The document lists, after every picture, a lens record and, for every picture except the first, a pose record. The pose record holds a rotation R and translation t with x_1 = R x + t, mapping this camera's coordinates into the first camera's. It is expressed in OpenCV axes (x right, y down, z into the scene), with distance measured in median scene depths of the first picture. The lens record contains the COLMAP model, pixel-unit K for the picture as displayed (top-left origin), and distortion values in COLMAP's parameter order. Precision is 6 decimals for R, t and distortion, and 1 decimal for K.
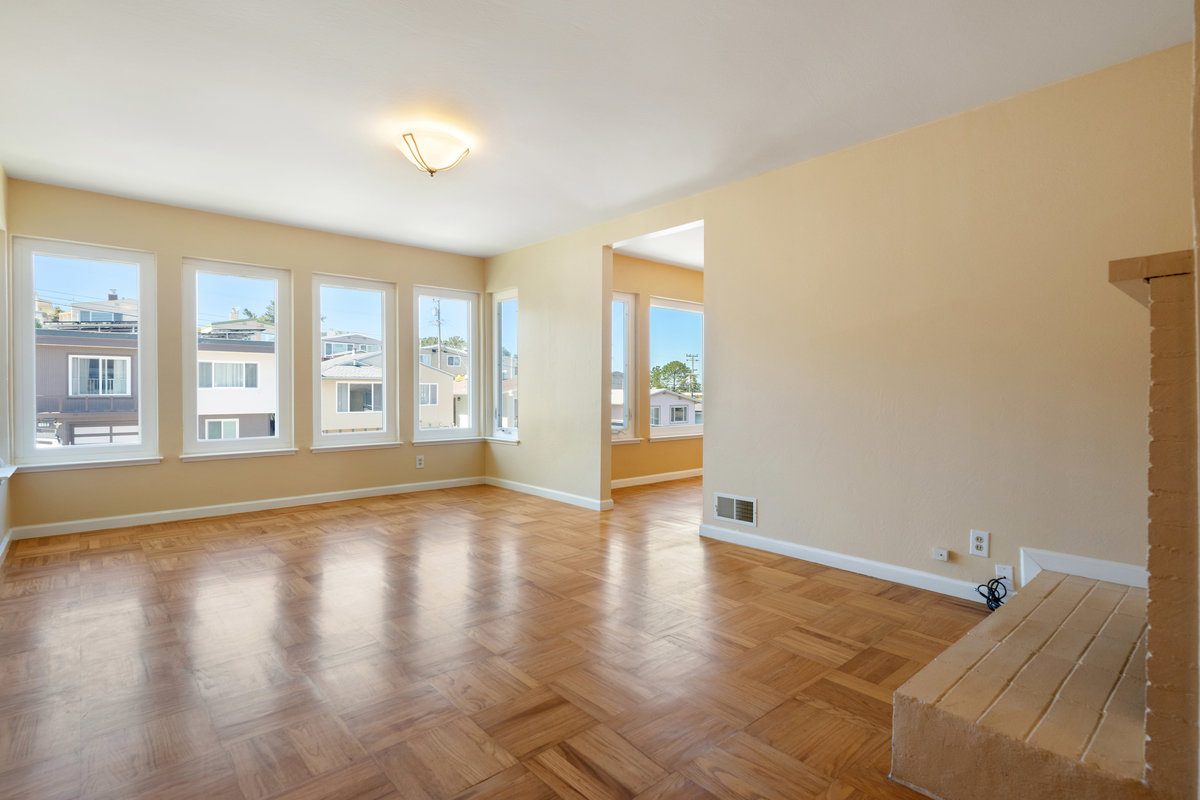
lens RADIAL K [[589.2, 0, 599.4], [0, 589.2, 395.8], [0, 0, 1]] dist [-0.000711, 0.000033]
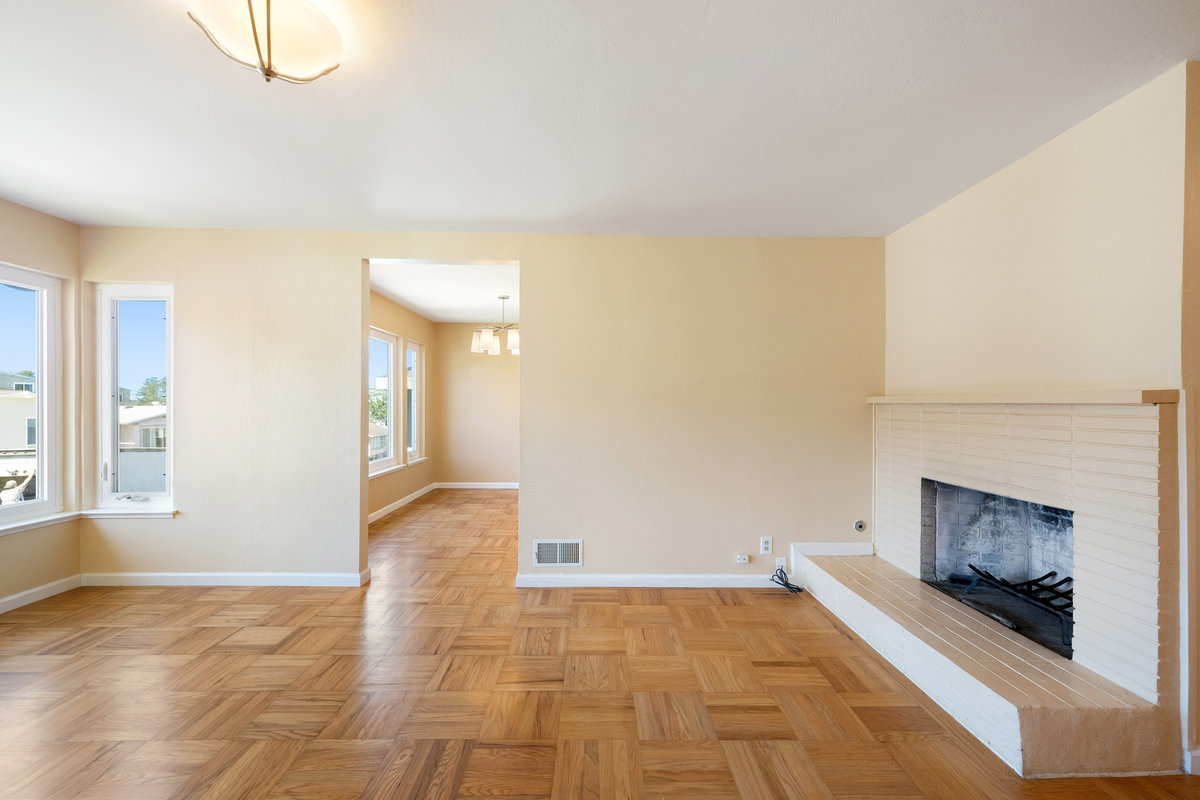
lens RADIAL K [[475.7, 0, 599.3], [0, 475.7, 404.9], [0, 0, 1]] dist [0.000479, -0.000155]
pose [[0.651251, -0.000127, 0.758862, -0.395500], [0.004897, 0.999980, -0.004036, -0.068829], [-0.758847, 0.006344, 0.651238, 0.461466]]
